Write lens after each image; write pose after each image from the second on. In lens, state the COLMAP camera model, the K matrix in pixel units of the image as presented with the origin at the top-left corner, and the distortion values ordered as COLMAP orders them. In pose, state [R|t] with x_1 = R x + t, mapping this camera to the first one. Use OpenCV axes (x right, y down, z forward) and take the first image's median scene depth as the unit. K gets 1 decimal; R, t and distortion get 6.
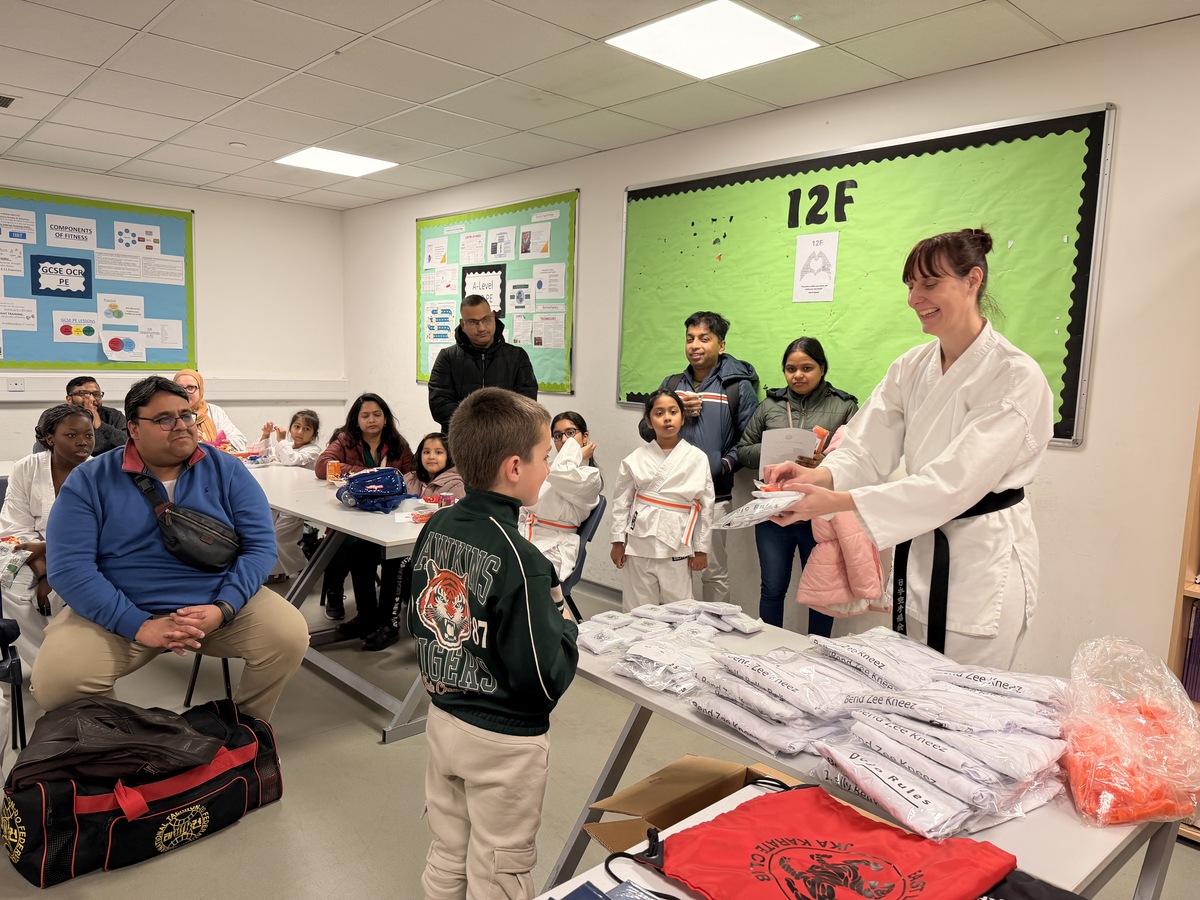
lens RADIAL K [[836.2, 0, 605.6], [0, 836.2, 469.1], [0, 0, 1]] dist [0.027672, -0.051169]
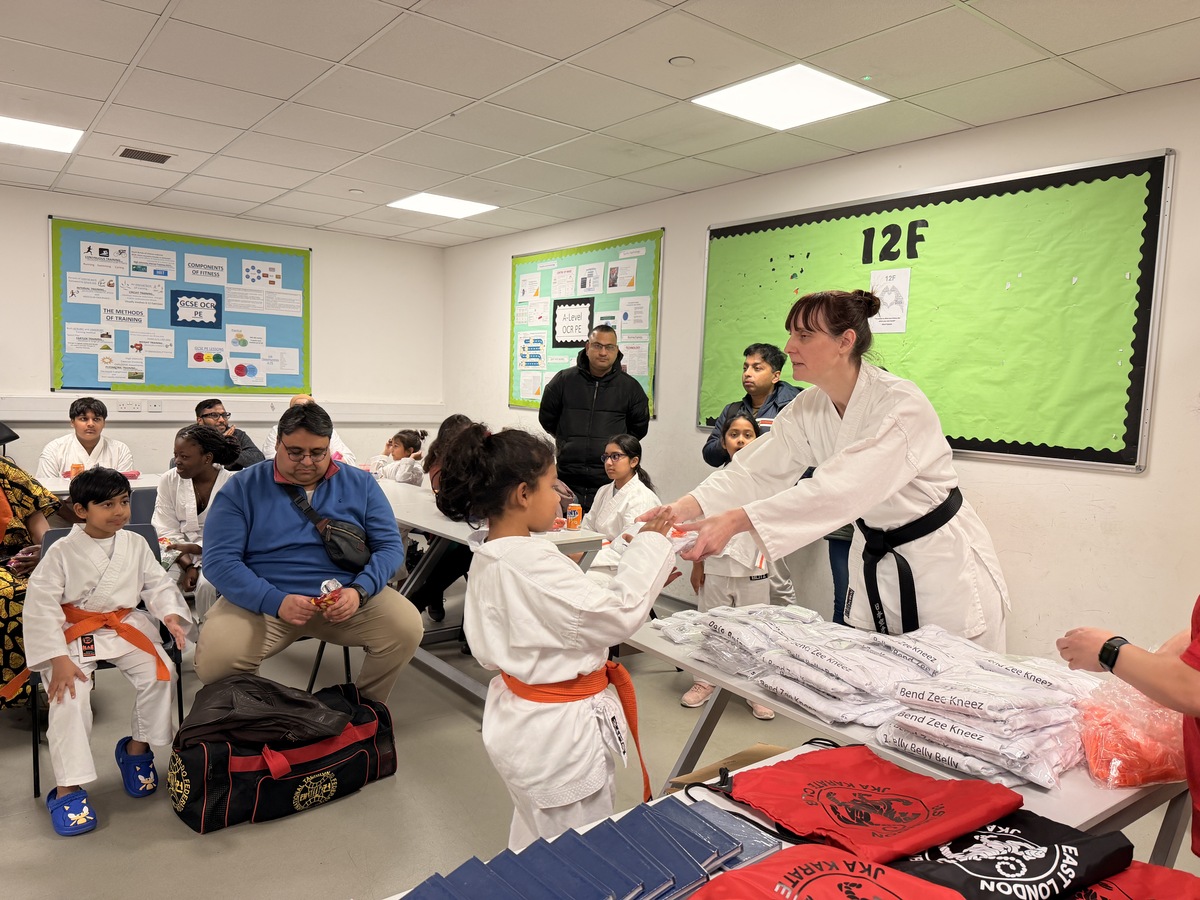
lens RADIAL K [[836.2, 0, 608.6], [0, 836.2, 465.2], [0, 0, 1]] dist [0.027672, -0.051169]
pose [[0.995820, 0.013238, -0.090373, -0.001984], [-0.016319, 0.999307, -0.033443, 0.006370], [0.089868, 0.034778, 0.995346, -0.066451]]
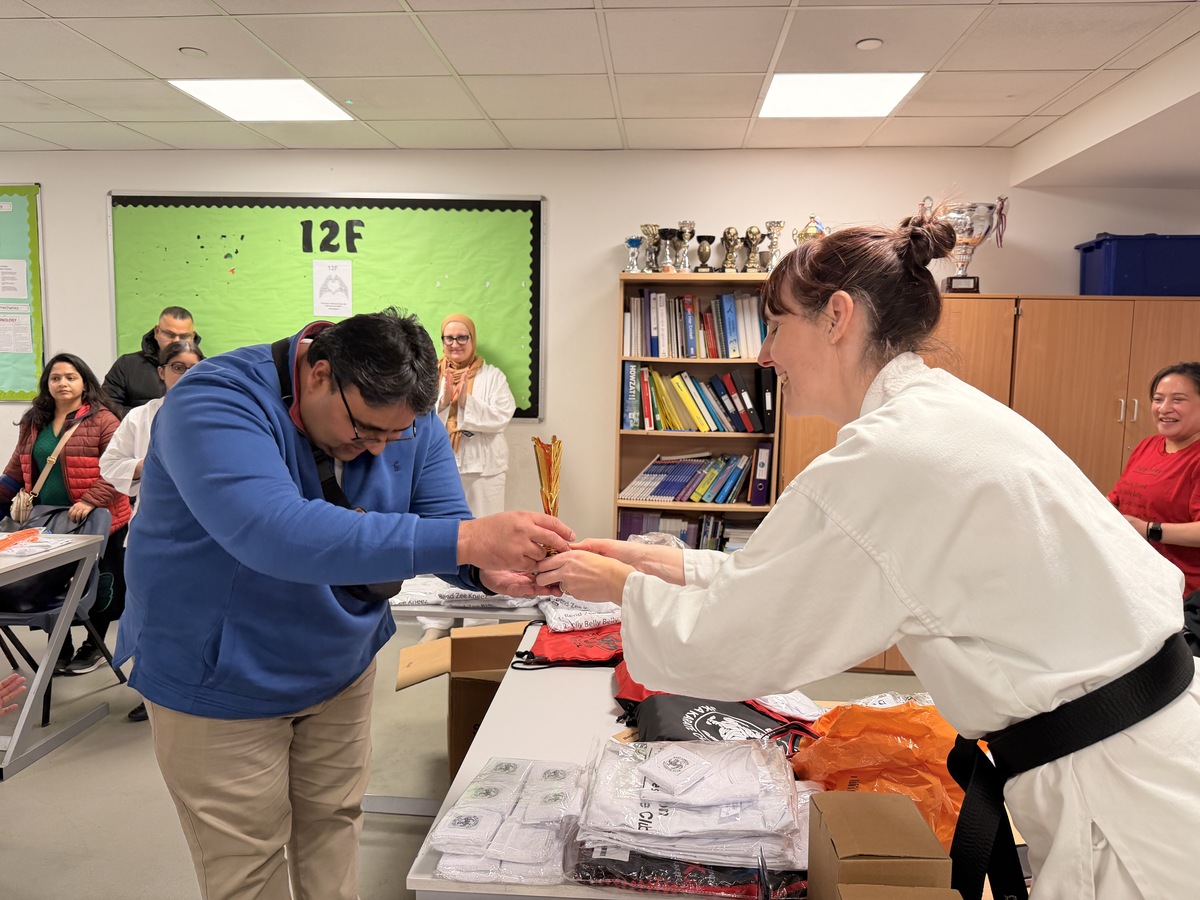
lens RADIAL K [[836.2, 0, 591.2], [0, 836.2, 491.1], [0, 0, 1]] dist [0.027672, -0.051169]
pose [[0.730392, -0.122923, 0.671876, -0.276507], [0.090902, 0.992416, 0.082749, -0.014286], [-0.676952, 0.000636, 0.736027, -0.120019]]
